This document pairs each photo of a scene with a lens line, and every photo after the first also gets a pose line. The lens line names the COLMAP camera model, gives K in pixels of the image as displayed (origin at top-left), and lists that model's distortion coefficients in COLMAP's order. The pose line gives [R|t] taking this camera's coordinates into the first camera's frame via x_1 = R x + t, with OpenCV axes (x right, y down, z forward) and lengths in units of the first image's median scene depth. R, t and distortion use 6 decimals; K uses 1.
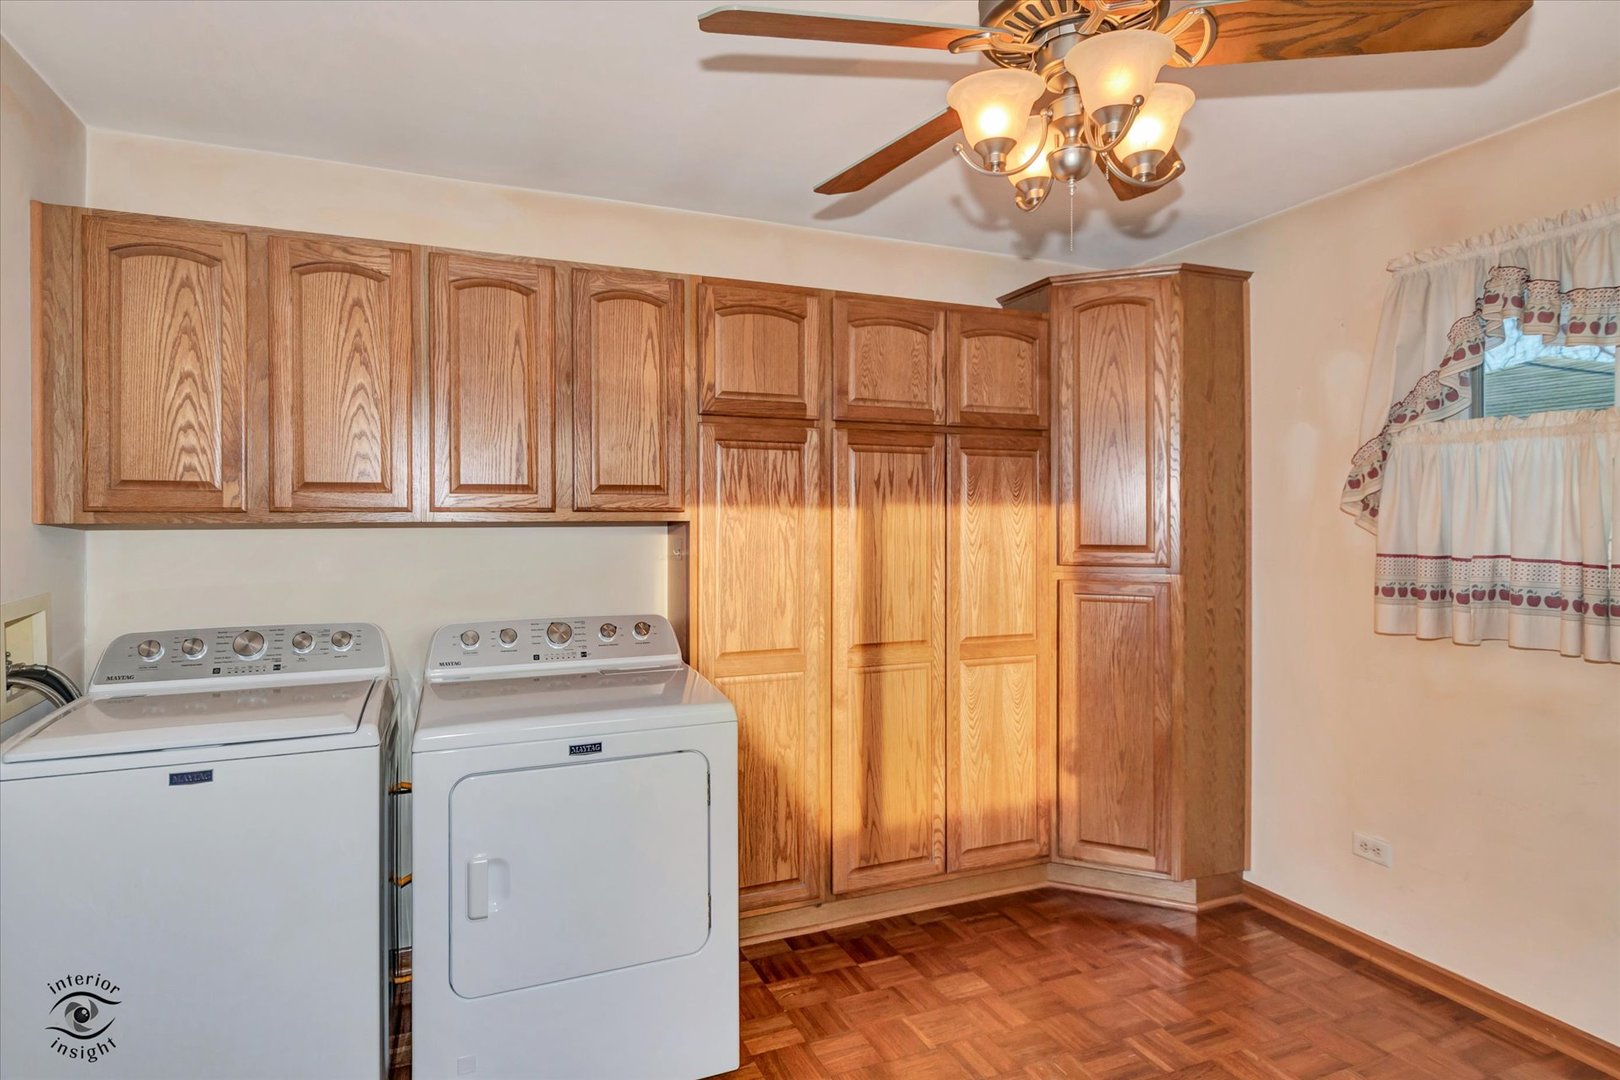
lens RADIAL K [[864.5, 0, 782.6], [0, 864.5, 522.2], [0, 0, 1]] dist [0.009408, -0.001553]
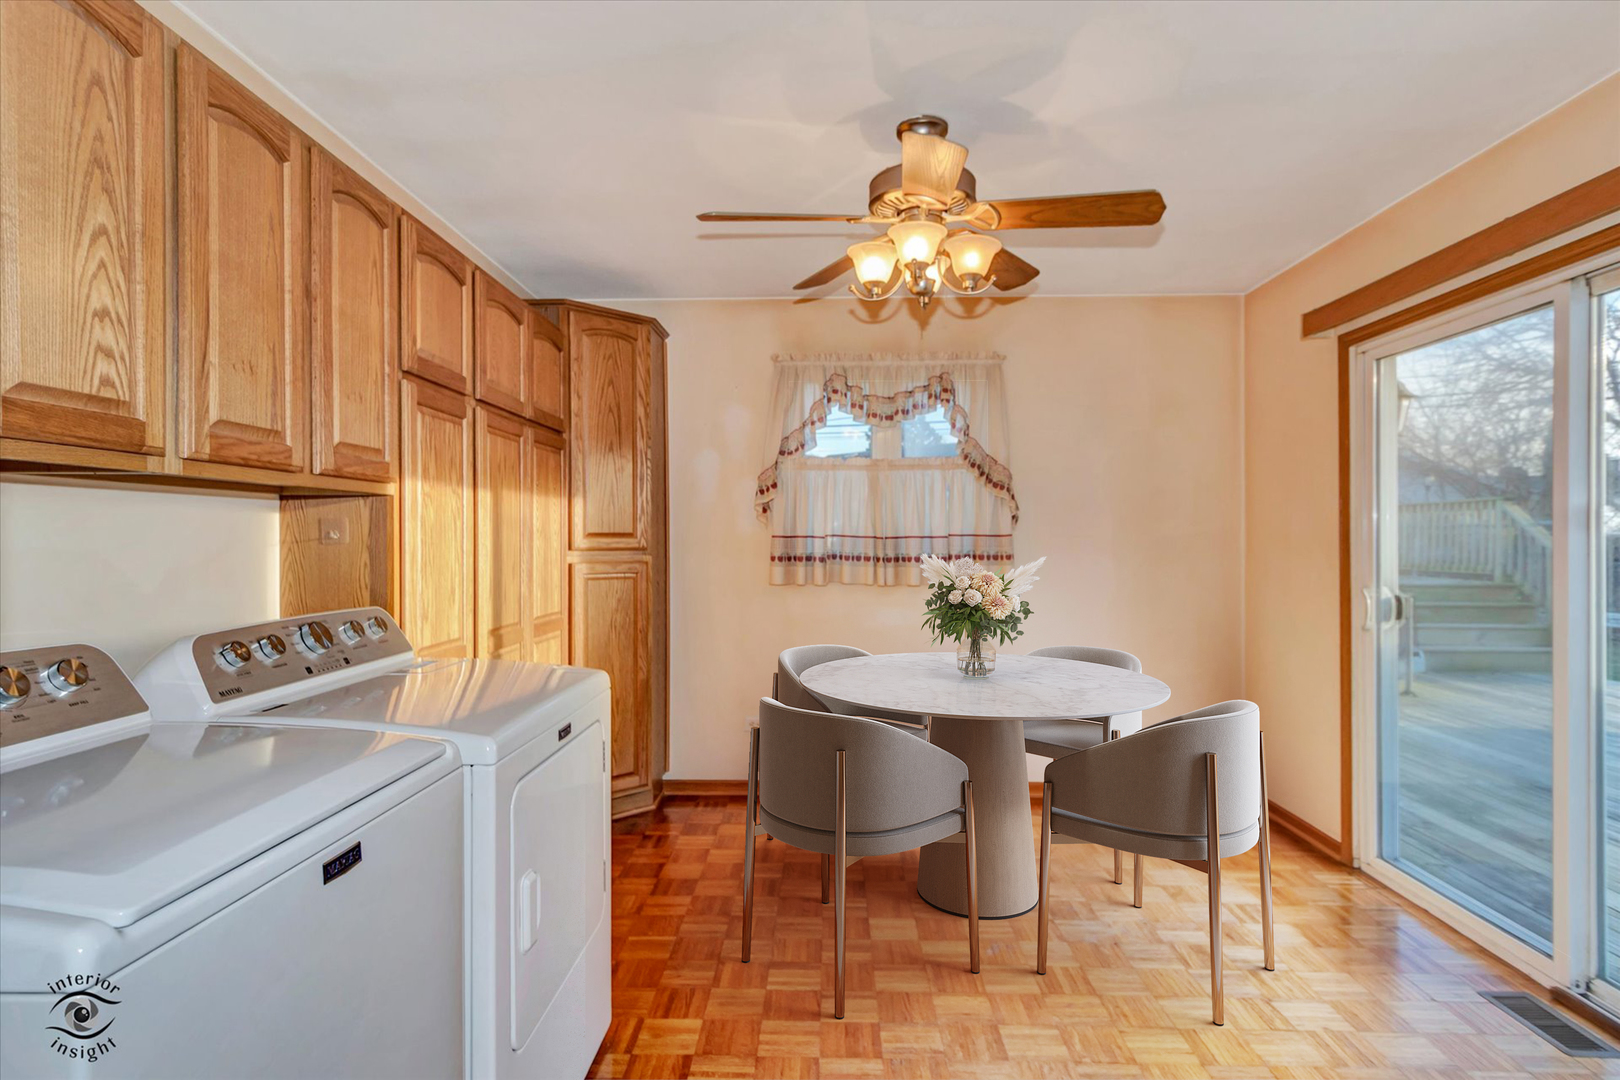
lens RADIAL K [[864.5, 0, 808.1], [0, 864.5, 548.3], [0, 0, 1]] dist [0.009408, -0.001553]
pose [[0.393096, -0.008116, 0.919462, -0.768817], [0.001486, 0.999965, 0.008191, 0.046676], [-0.919496, -0.001854, 0.393094, 0.315861]]
